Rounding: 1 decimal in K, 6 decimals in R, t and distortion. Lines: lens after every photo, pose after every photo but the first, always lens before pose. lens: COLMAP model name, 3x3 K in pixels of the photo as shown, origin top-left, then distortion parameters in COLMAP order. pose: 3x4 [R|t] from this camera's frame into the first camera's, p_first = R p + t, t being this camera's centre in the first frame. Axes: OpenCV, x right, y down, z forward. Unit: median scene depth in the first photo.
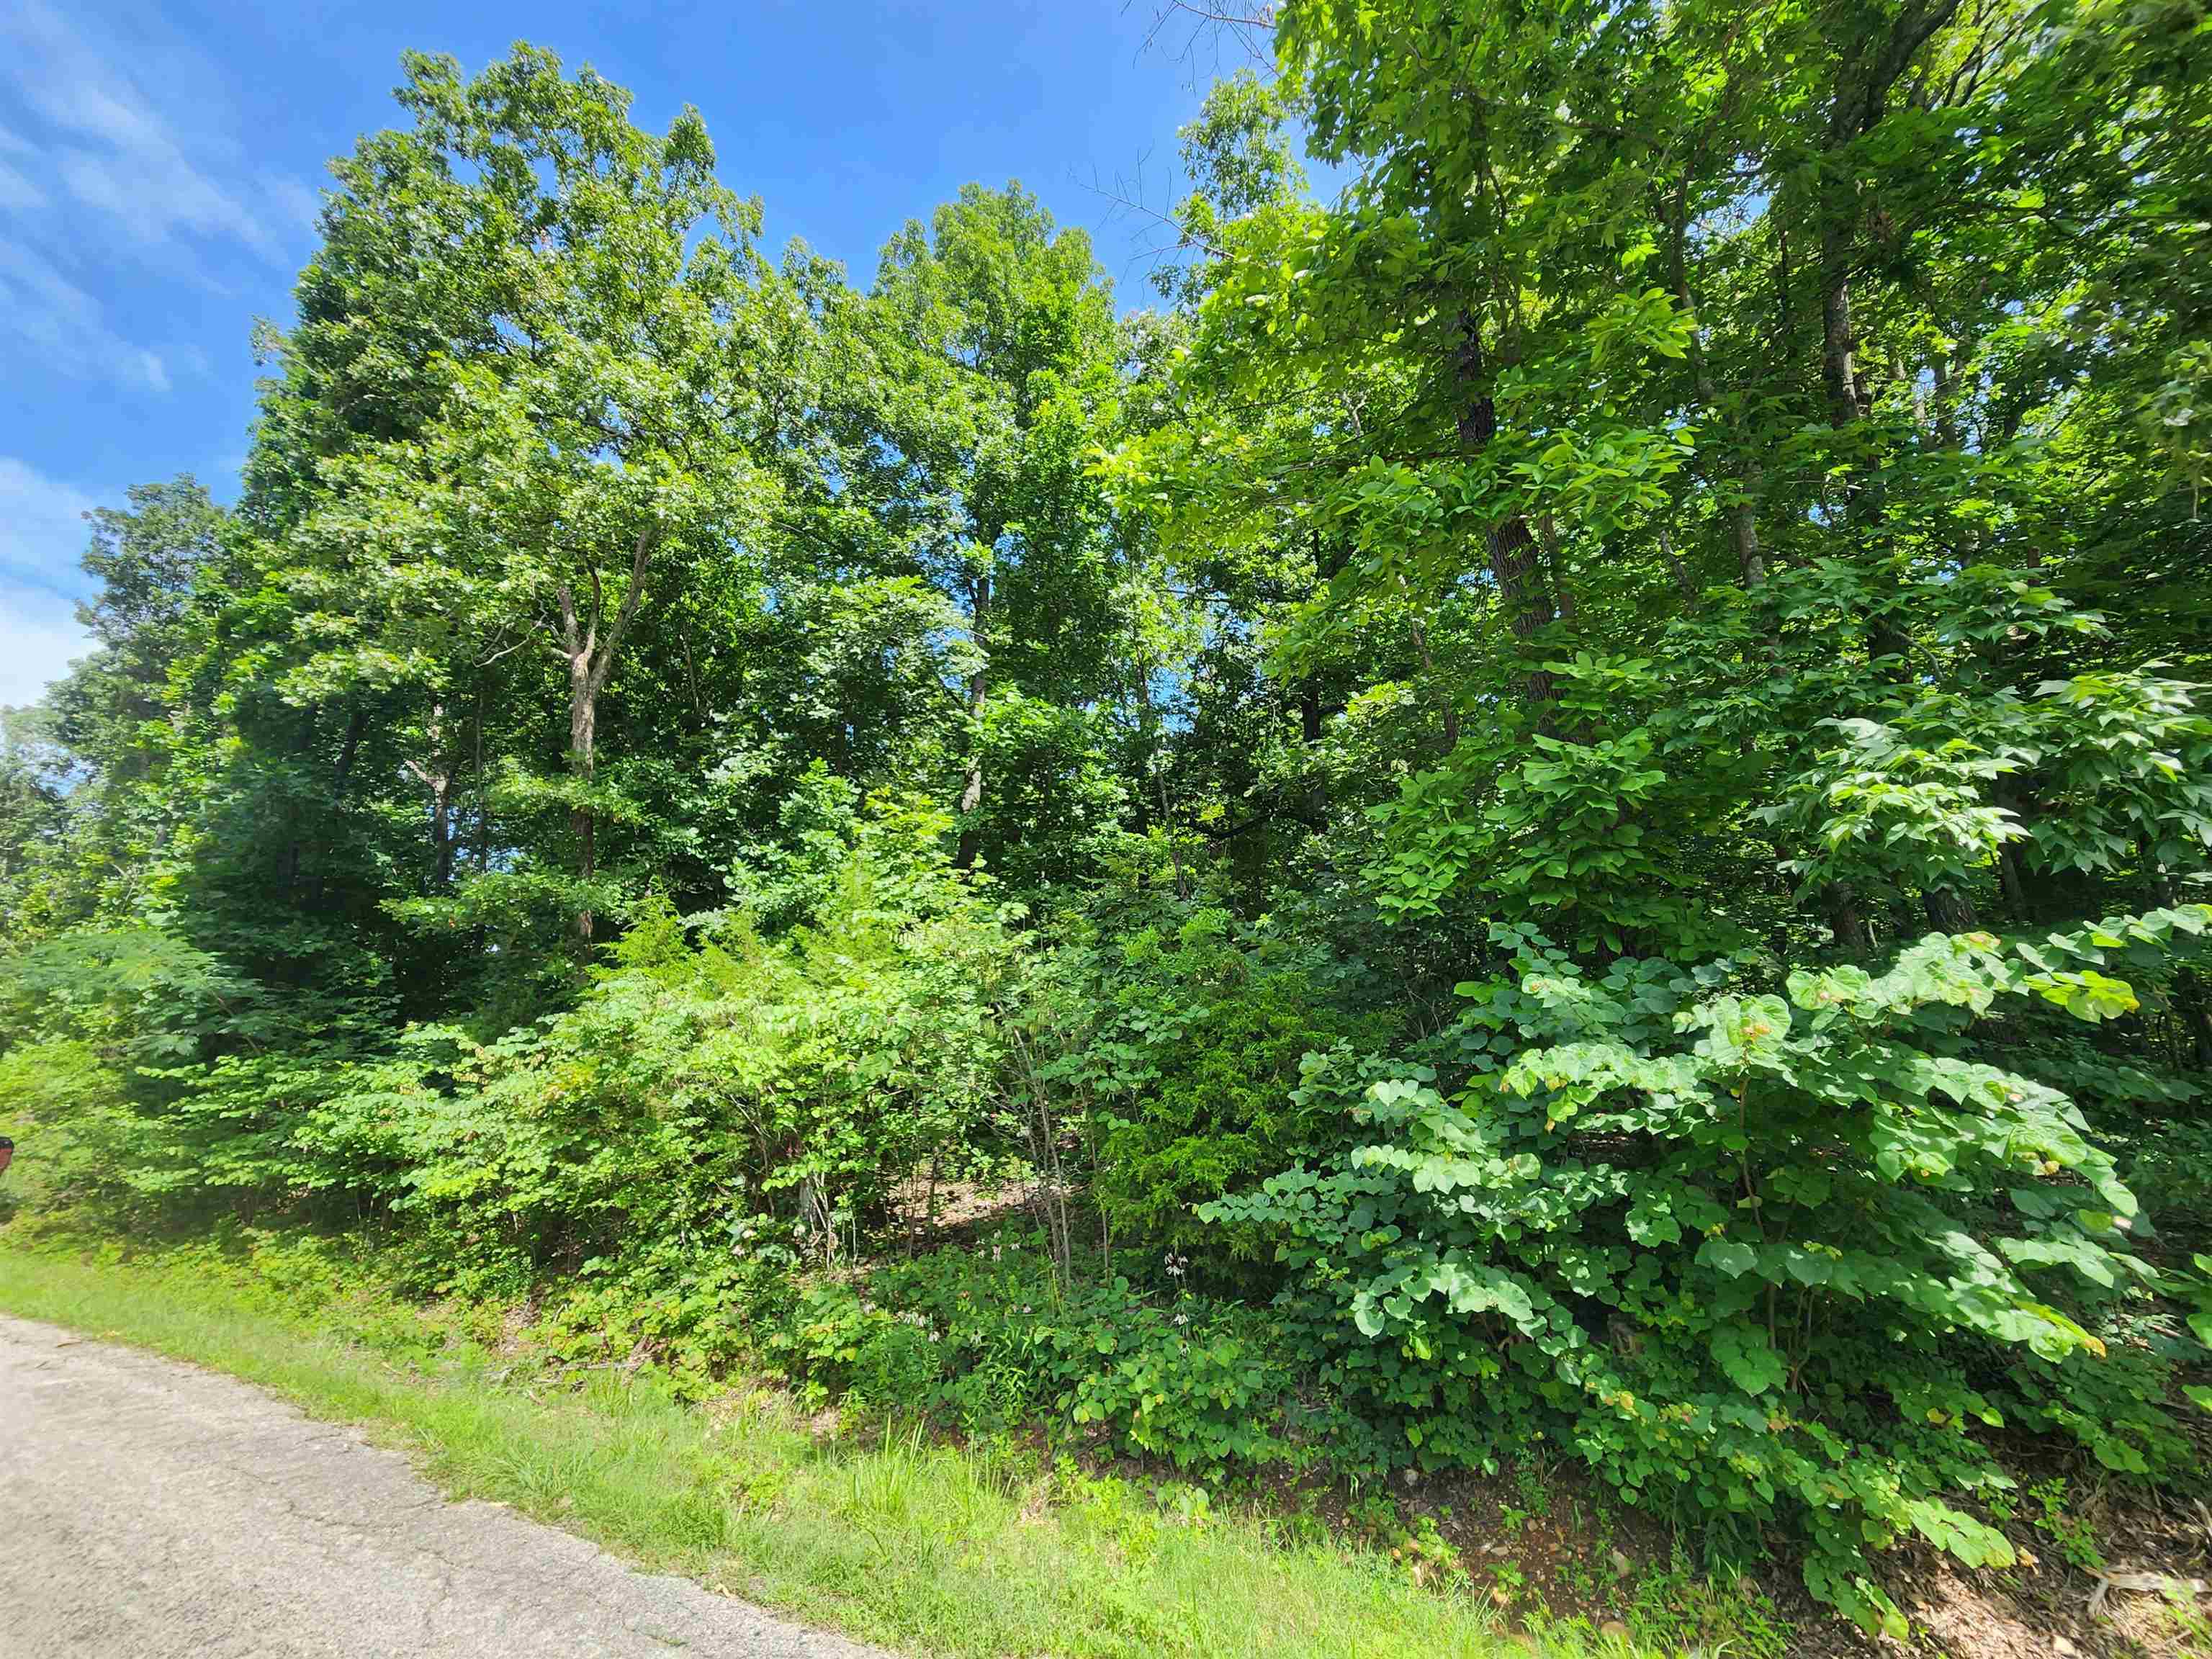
lens RADIAL K [[904.2, 0, 1109.7], [0, 904.2, 832.5], [0, 0, 1]] dist [0.009132, -0.002433]
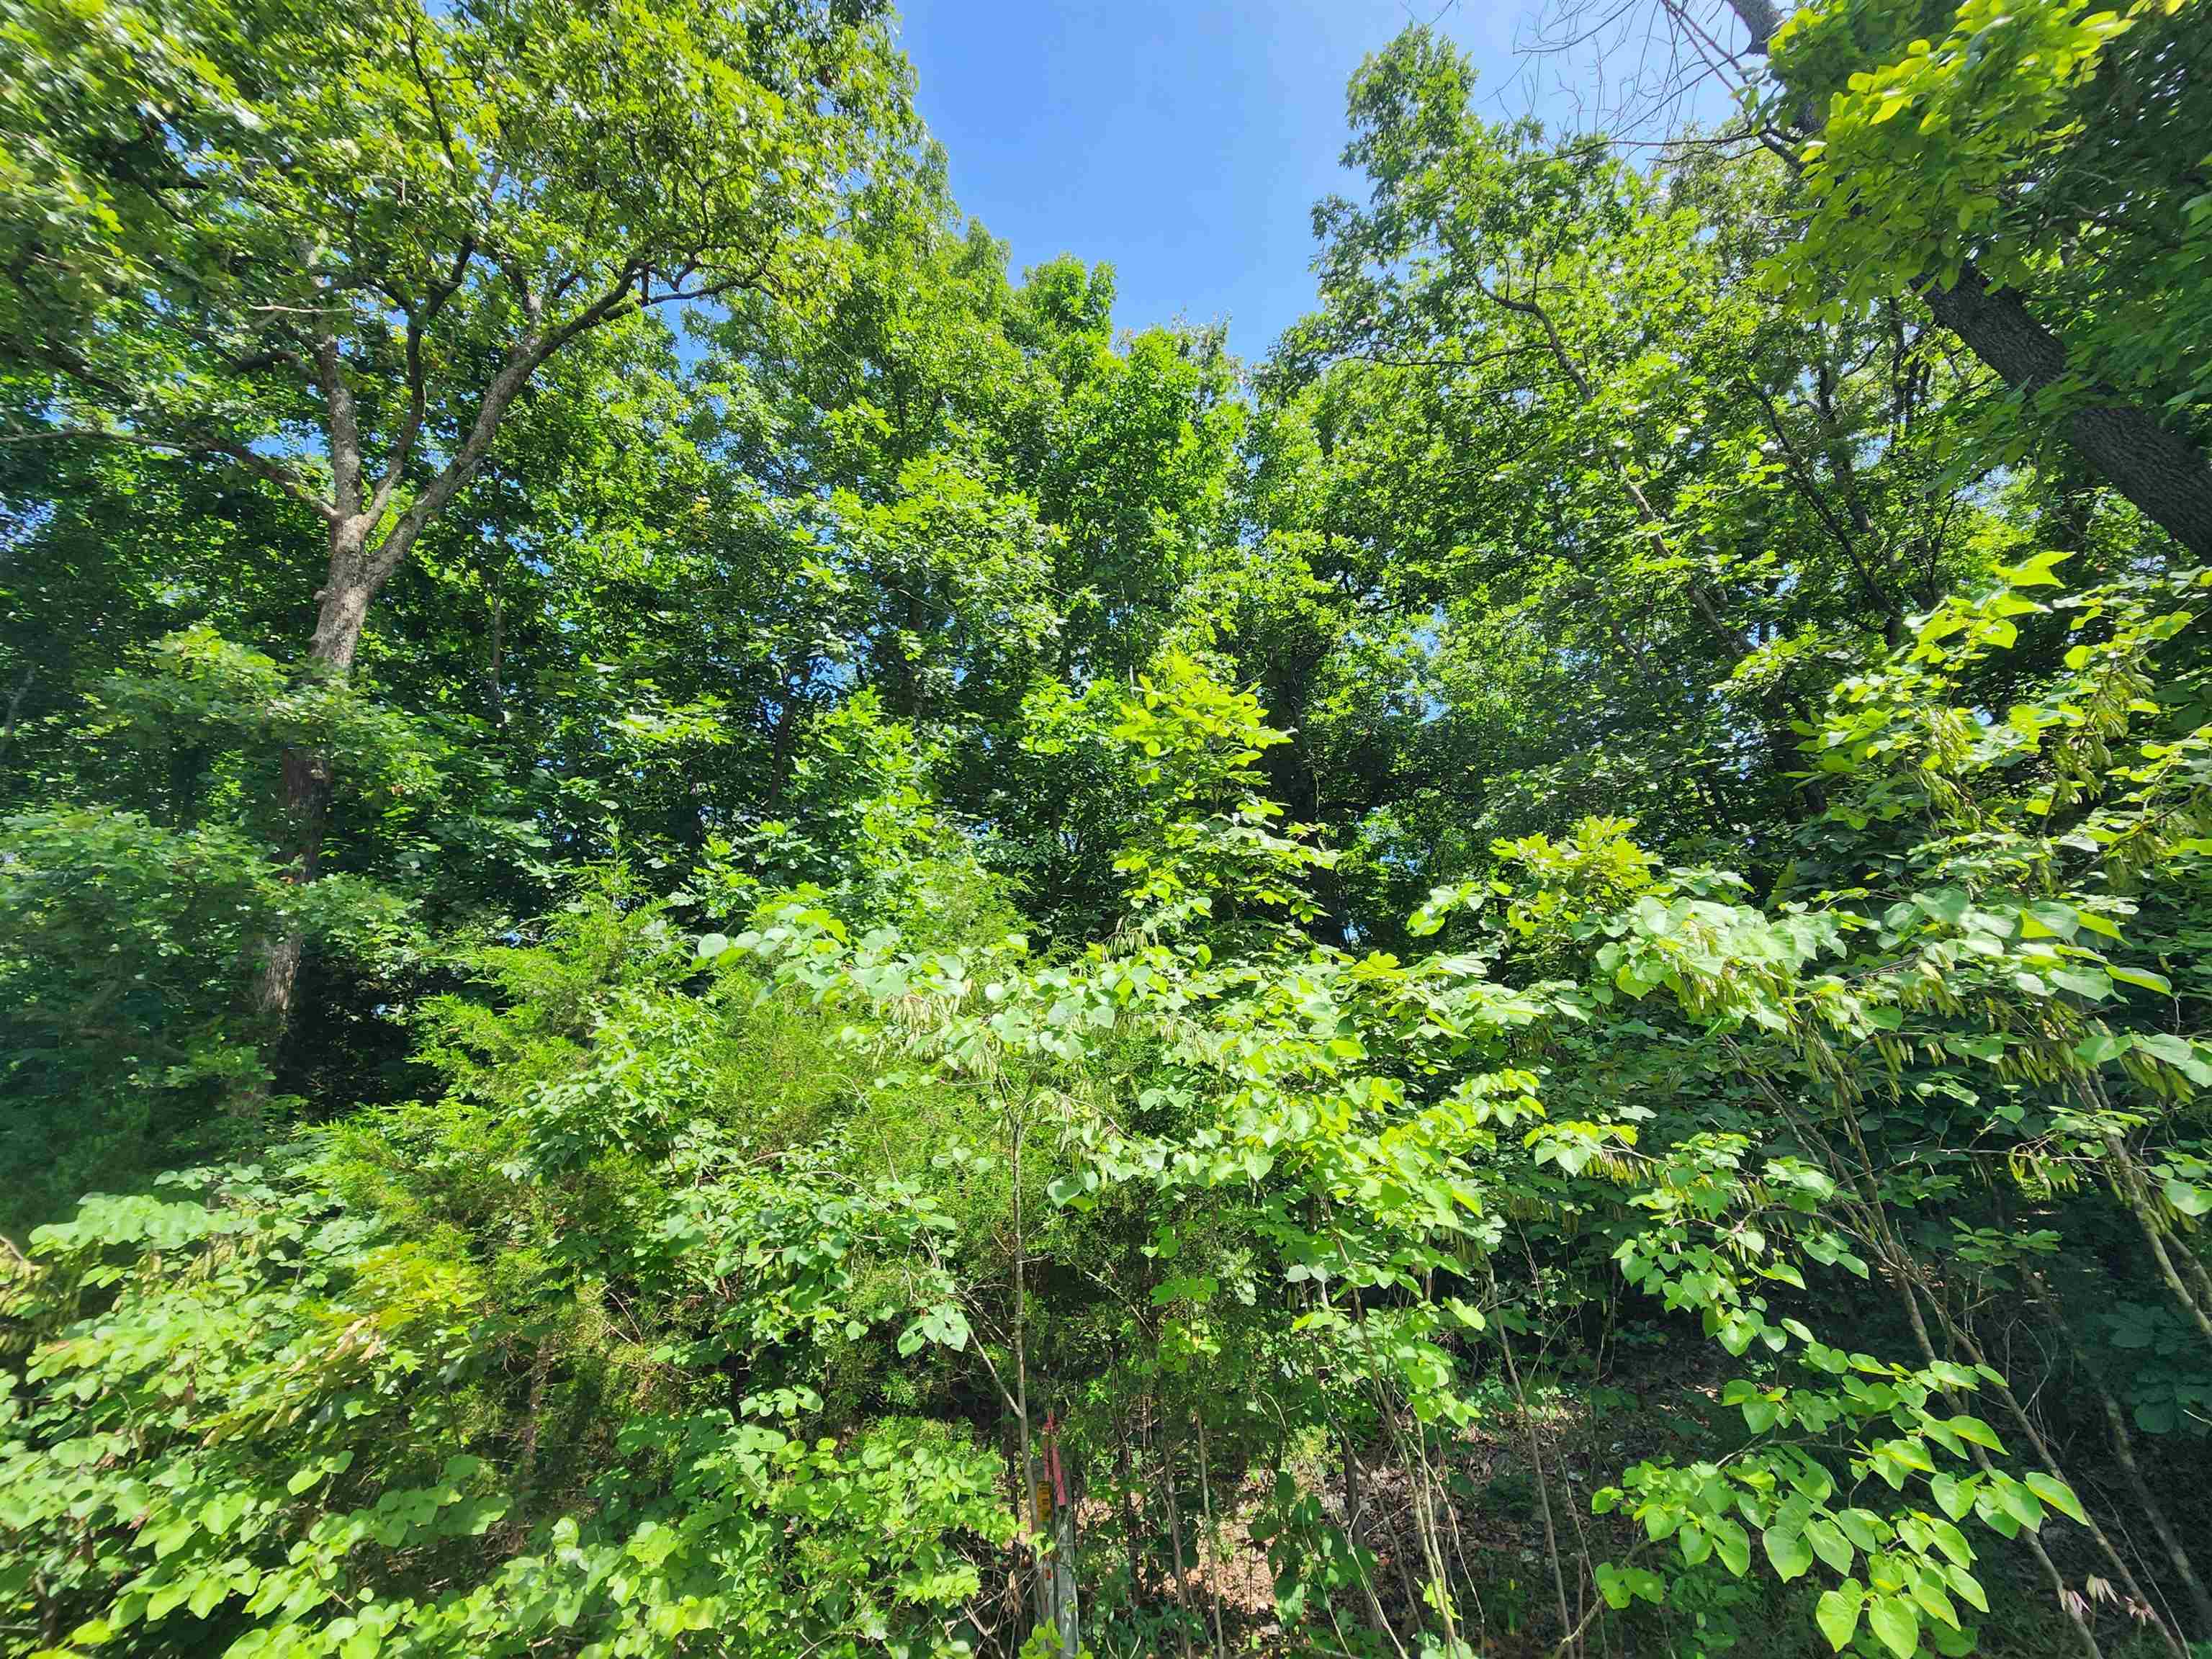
lens RADIAL K [[896.3, 0, 1106.0], [0, 896.3, 829.5], [0, 0, 1]] dist [-0.001700, 0.003691]
pose [[0.945208, 0.084932, 0.315227, -0.530840], [-0.015045, 0.975873, -0.217818, 0.194833], [-0.326121, 0.201141, 0.923681, 0.650912]]
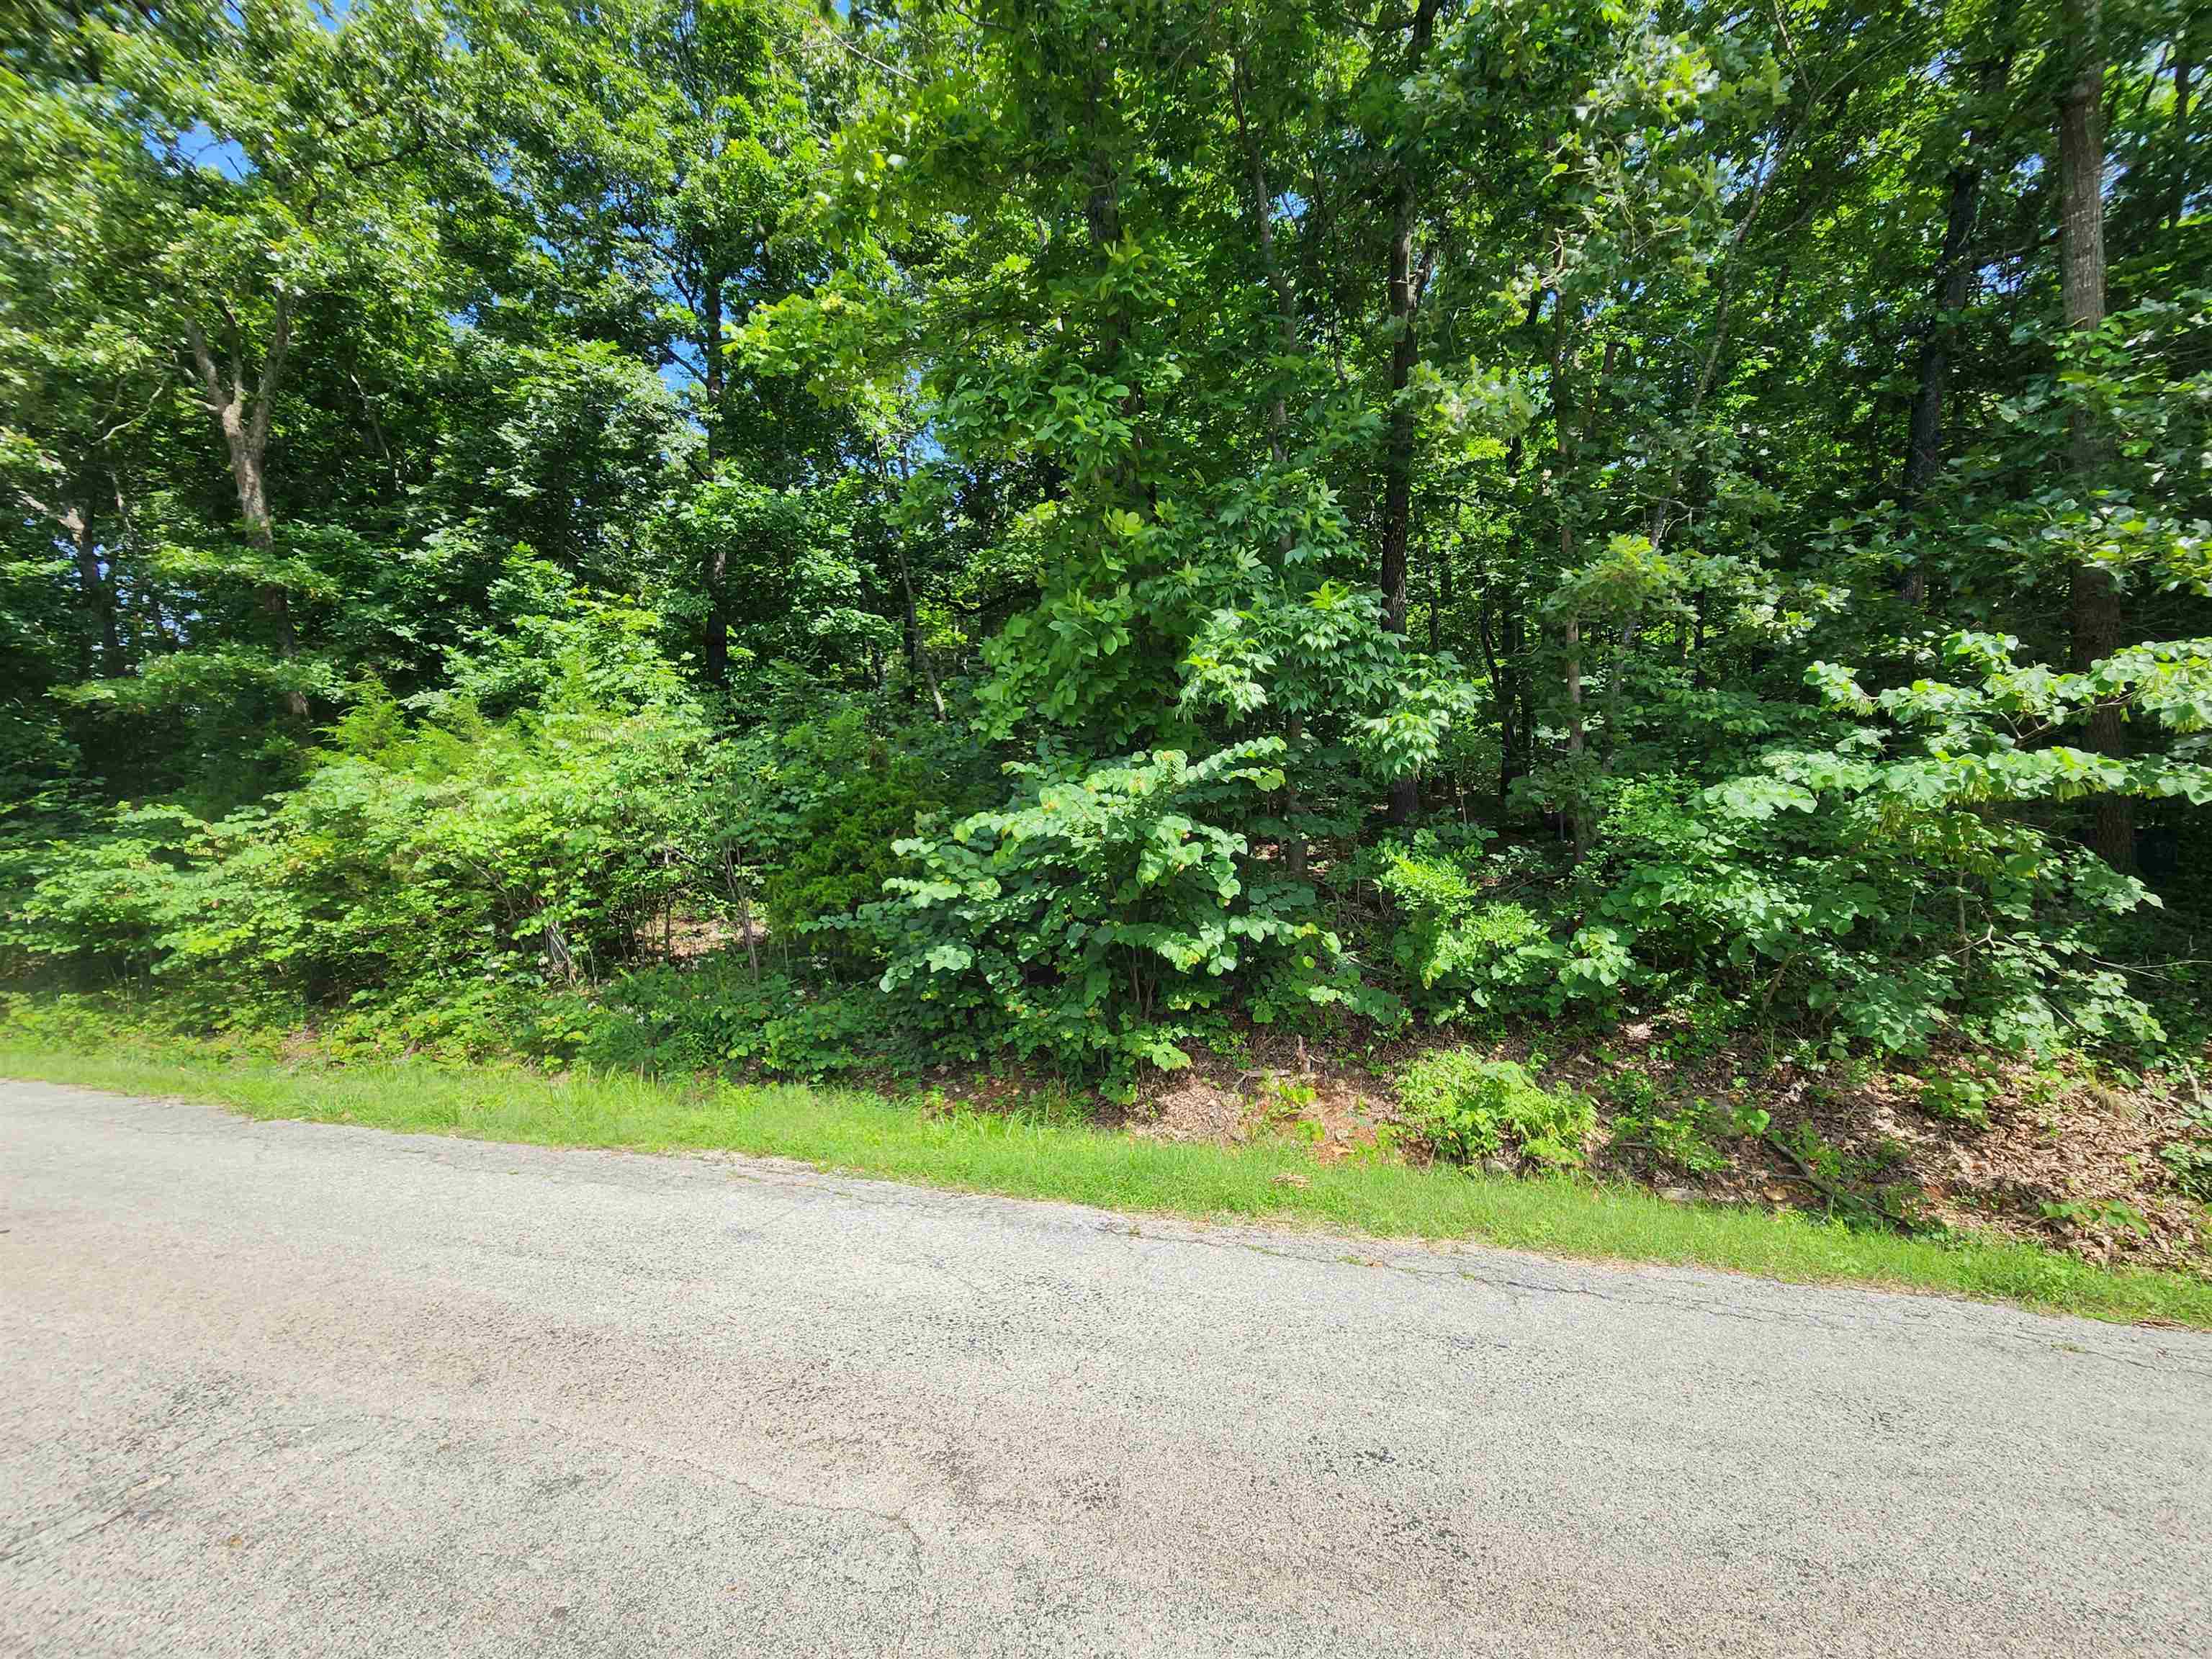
lens RADIAL K [[896.3, 0, 1106.0], [0, 896.3, 829.5], [0, 0, 1]] dist [-0.001700, 0.003691]
pose [[0.980757, -0.028529, 0.193136, 0.181158], [-0.024123, 0.963976, 0.264892, -0.082023], [-0.193736, -0.264454, 0.944738, -0.266010]]
